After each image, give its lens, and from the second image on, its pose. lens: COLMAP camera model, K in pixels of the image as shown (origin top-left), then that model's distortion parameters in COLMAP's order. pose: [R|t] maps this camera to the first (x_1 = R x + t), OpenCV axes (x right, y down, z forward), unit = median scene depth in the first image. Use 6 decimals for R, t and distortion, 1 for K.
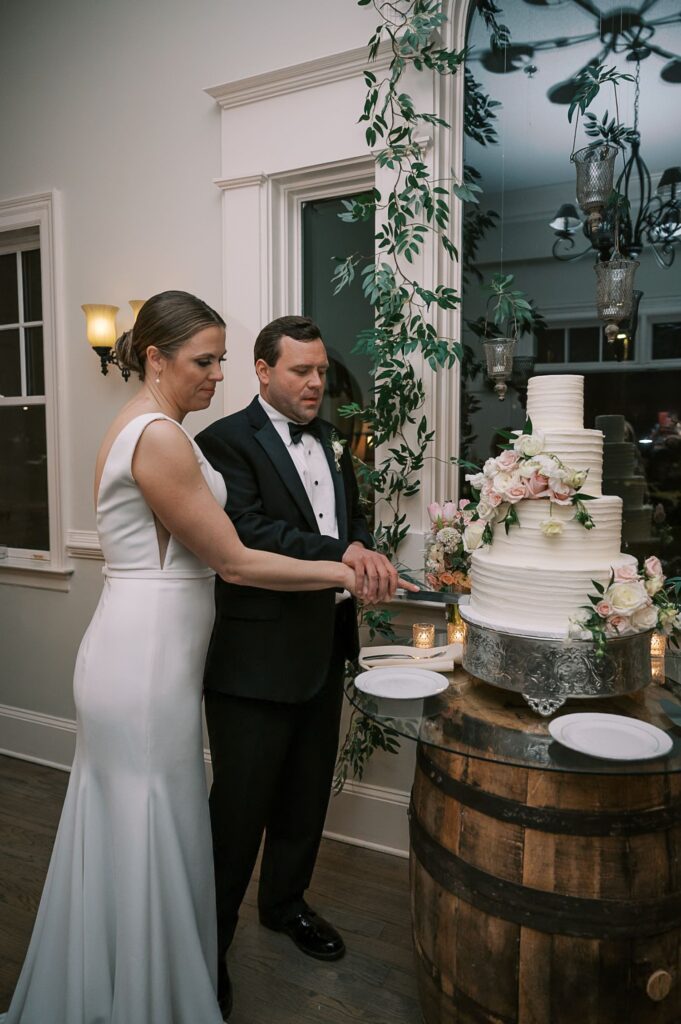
lens RADIAL K [[692.2, 0, 340.1], [0, 692.2, 504.7], [0, 0, 1]] dist [0.004095, -0.003631]
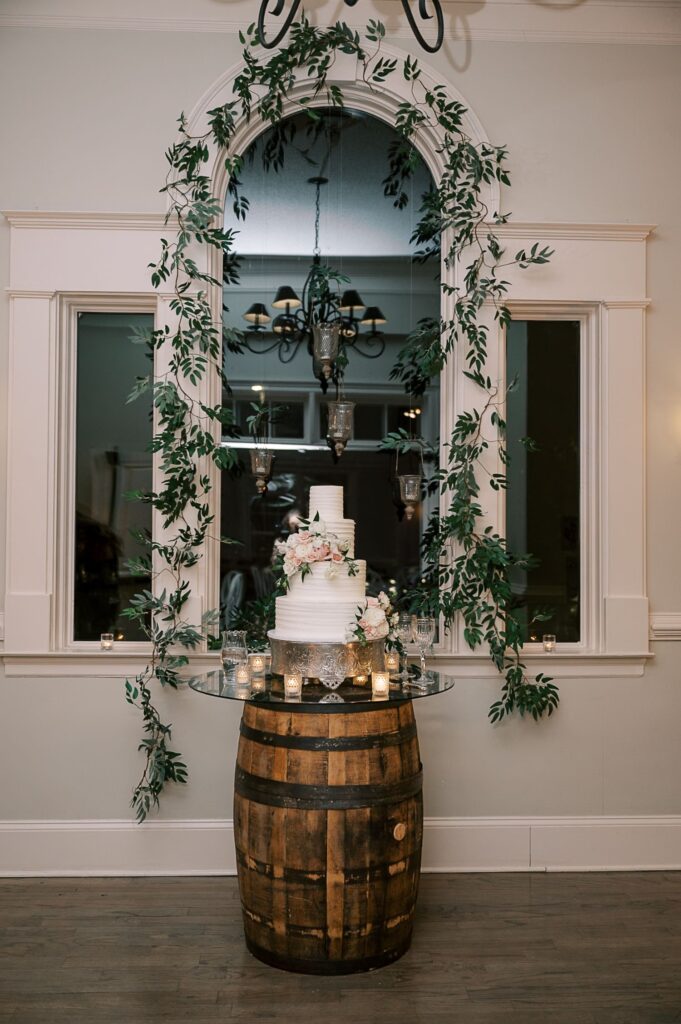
lens RADIAL K [[934.9, 0, 344.9], [0, 934.9, 510.1], [0, 0, 1]] dist [-0.028842, 0.051216]
pose [[0.889238, 0.018389, 0.457076, -0.683232], [0.026699, 0.995402, -0.091990, 0.077114], [-0.456666, 0.094004, 0.884658, -0.999730]]
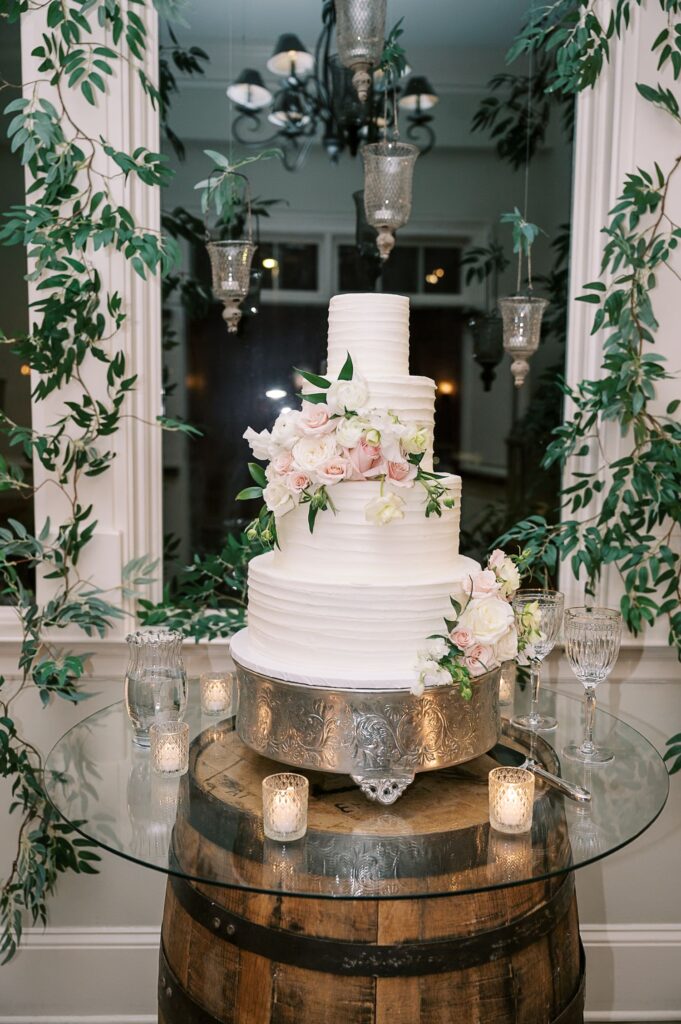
lens RADIAL K [[934.9, 0, 337.7], [0, 934.9, 517.0], [0, 0, 1]] dist [-0.028842, 0.051216]
pose [[0.899406, -0.037310, 0.435519, -0.122882], [0.020801, 0.998875, 0.042614, -0.010935], [-0.436619, -0.029268, 0.899171, 0.206478]]
